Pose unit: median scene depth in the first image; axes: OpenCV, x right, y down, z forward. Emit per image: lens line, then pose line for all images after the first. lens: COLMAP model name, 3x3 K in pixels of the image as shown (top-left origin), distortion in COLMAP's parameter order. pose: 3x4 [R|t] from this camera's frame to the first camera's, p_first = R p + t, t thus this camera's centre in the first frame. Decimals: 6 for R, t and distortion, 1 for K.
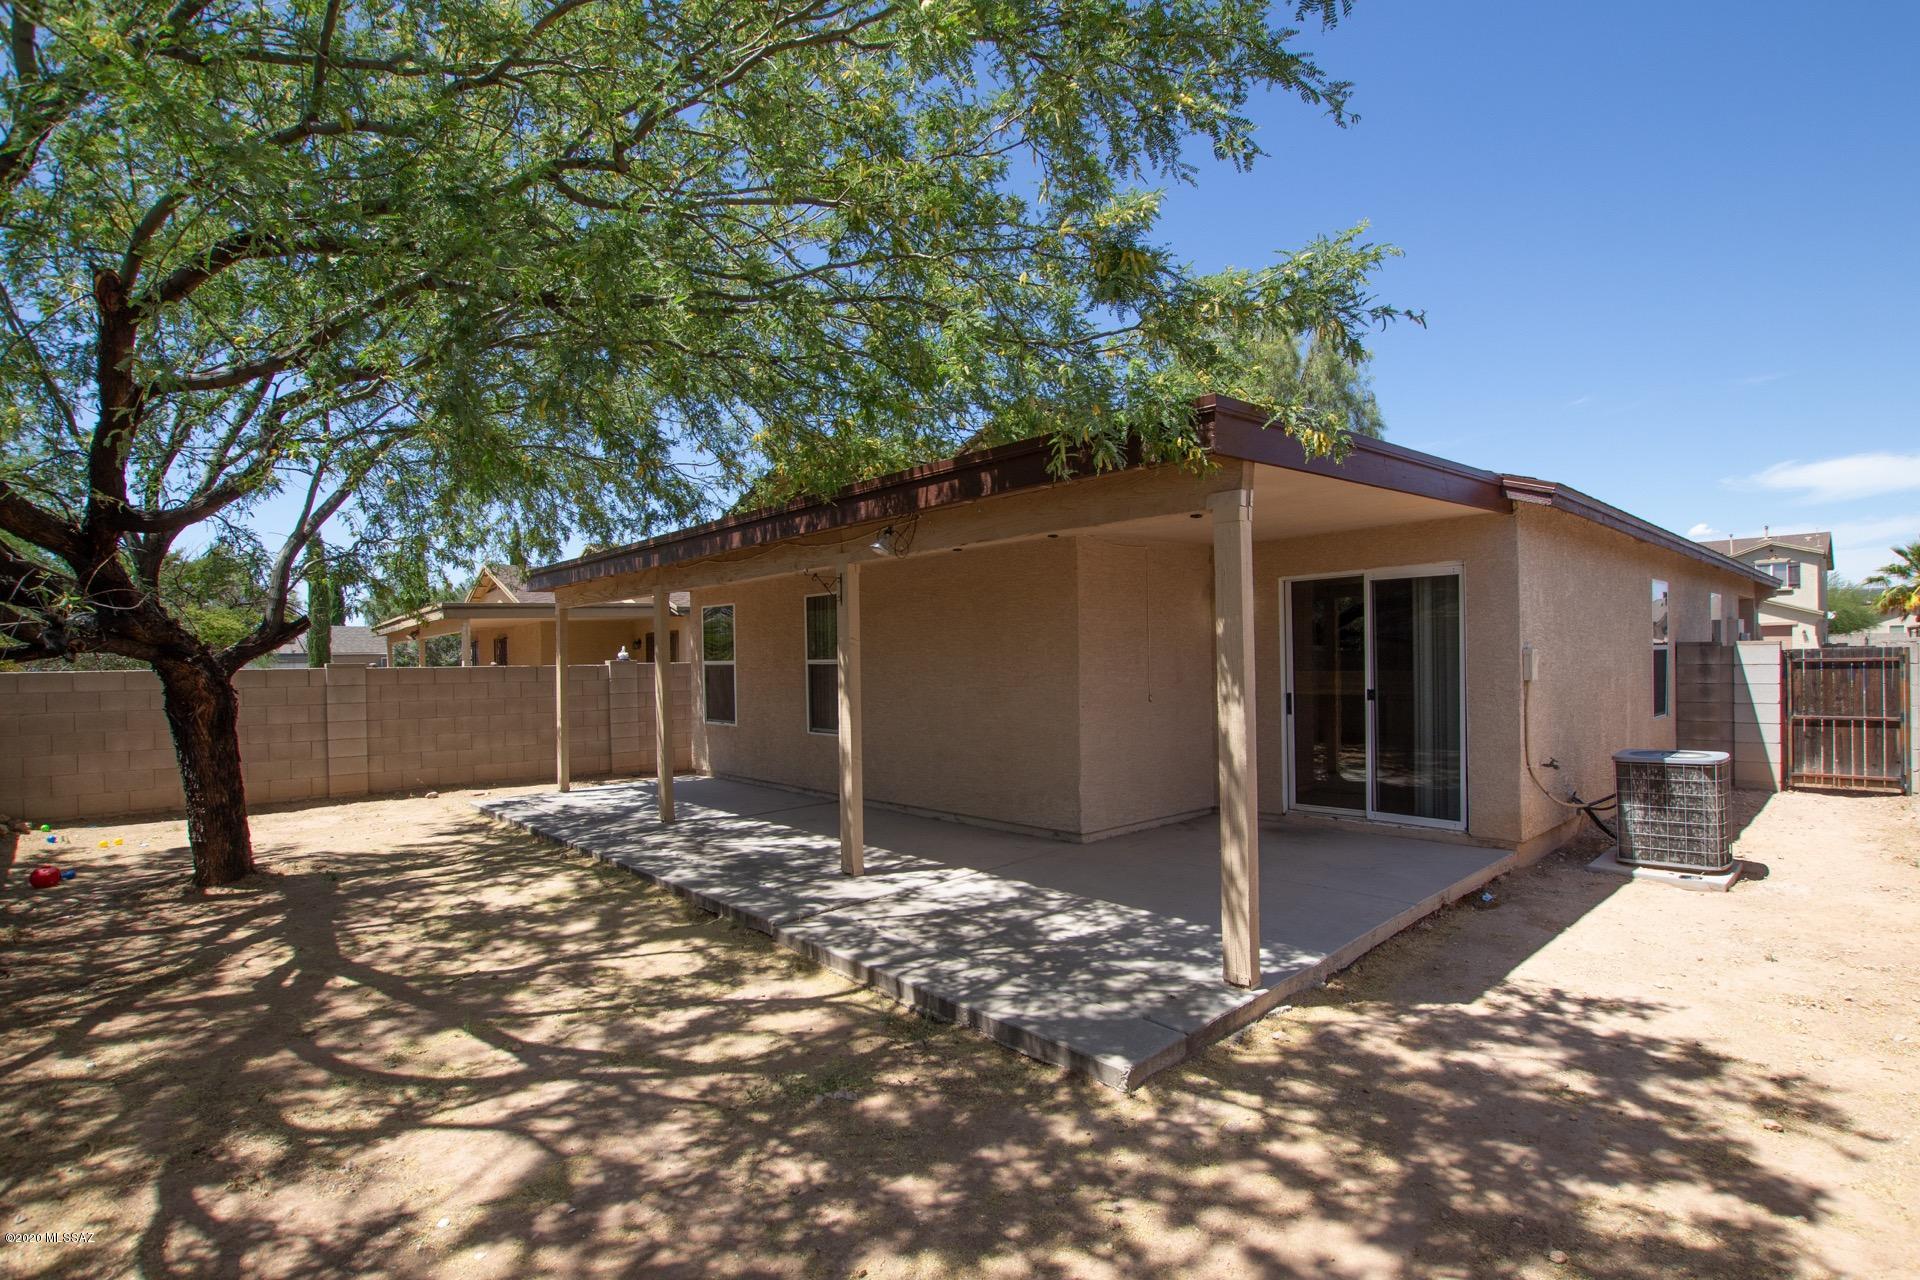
lens RADIAL K [[924.7, 0, 960.7], [0, 924.7, 641.4], [0, 0, 1]] dist [0.006195, -0.002296]
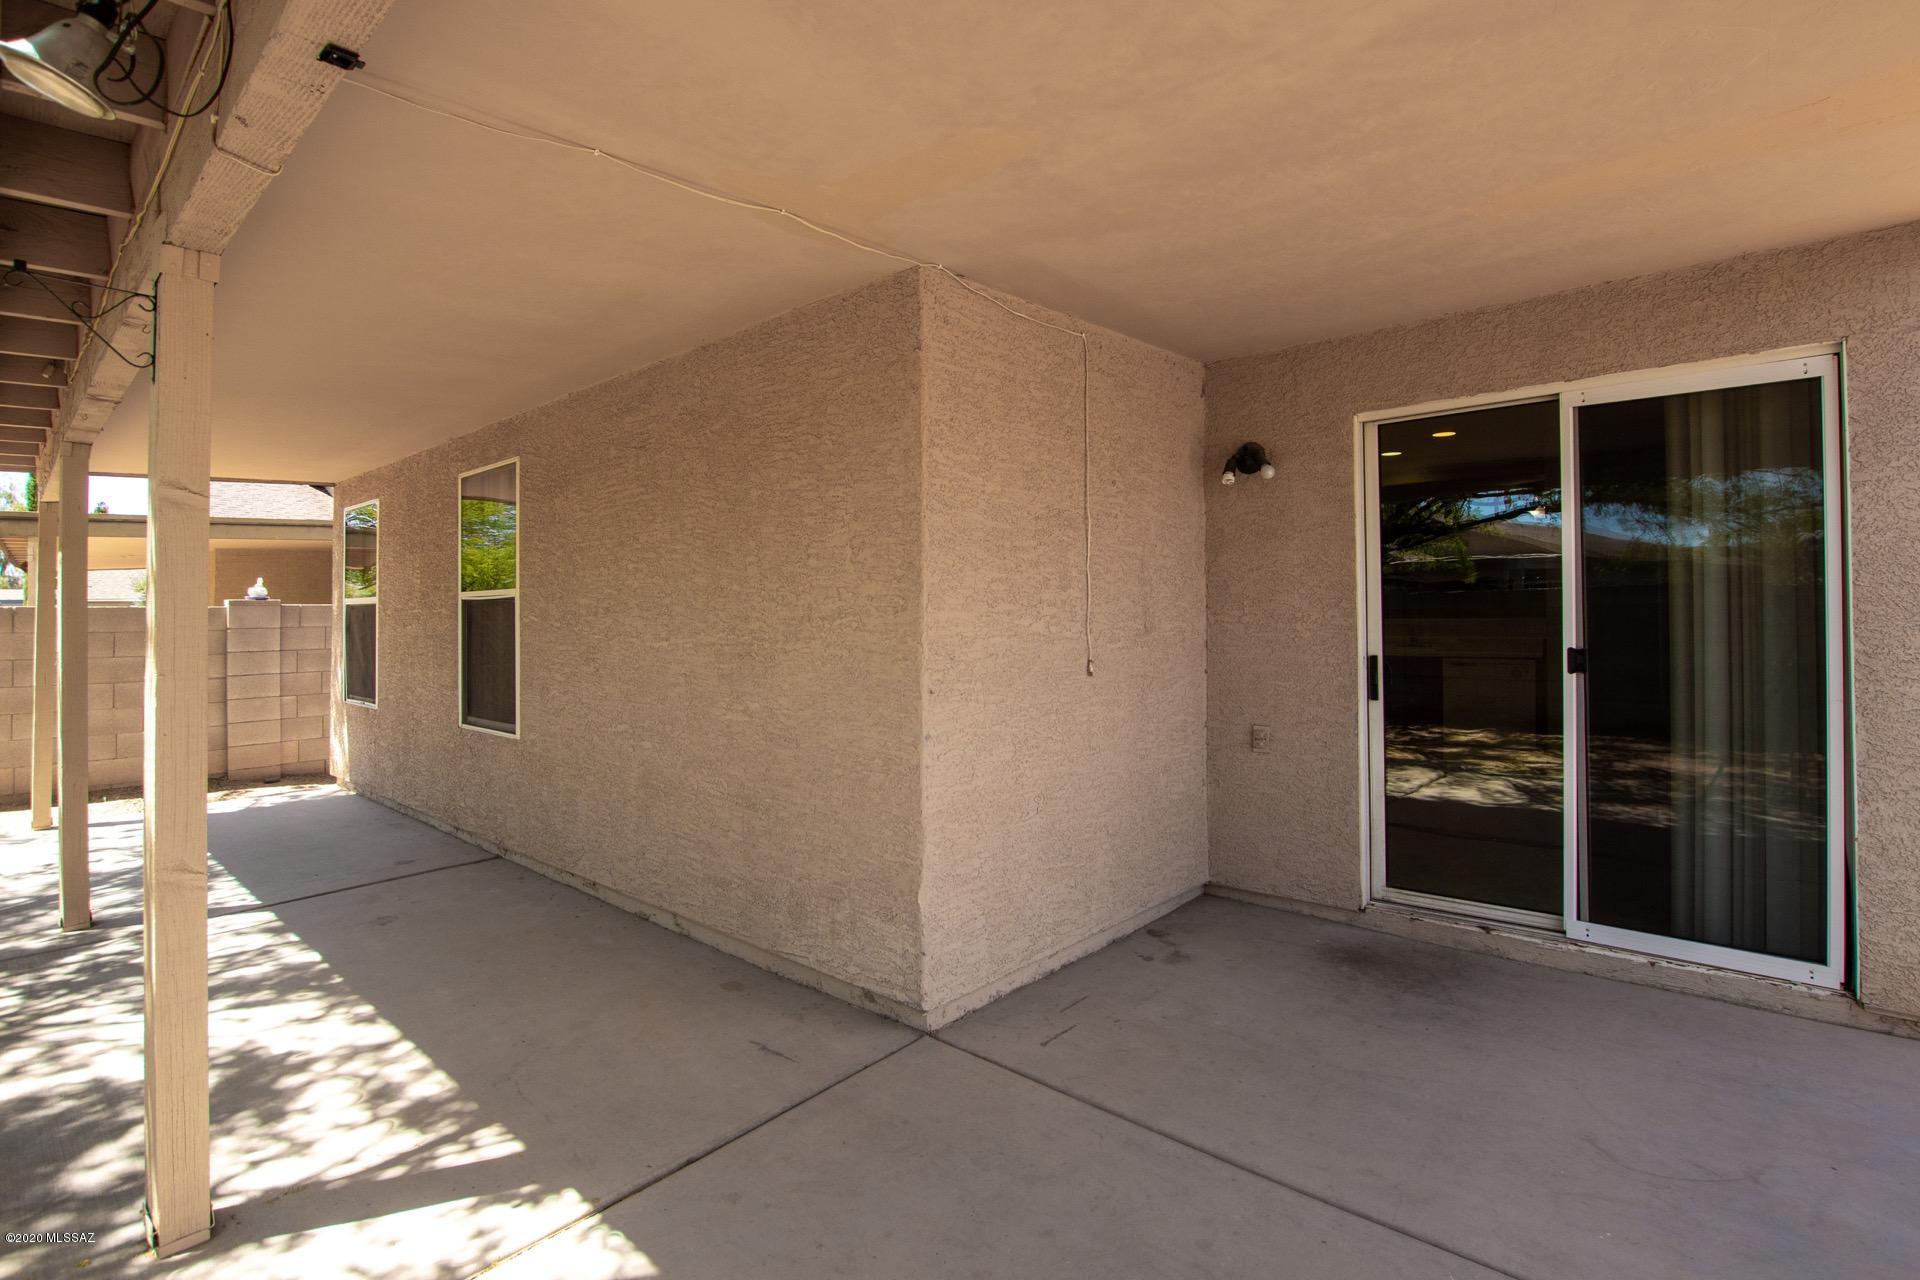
lens RADIAL K [[924.7, 0, 960.2], [0, 924.7, 633.8], [0, 0, 1]] dist [0.006195, -0.002296]
pose [[0.995156, 0.002391, 0.098279, 0.102950], [-0.006274, 0.999211, 0.039224, 0.029297], [-0.098108, -0.039651, 0.994386, 0.588201]]
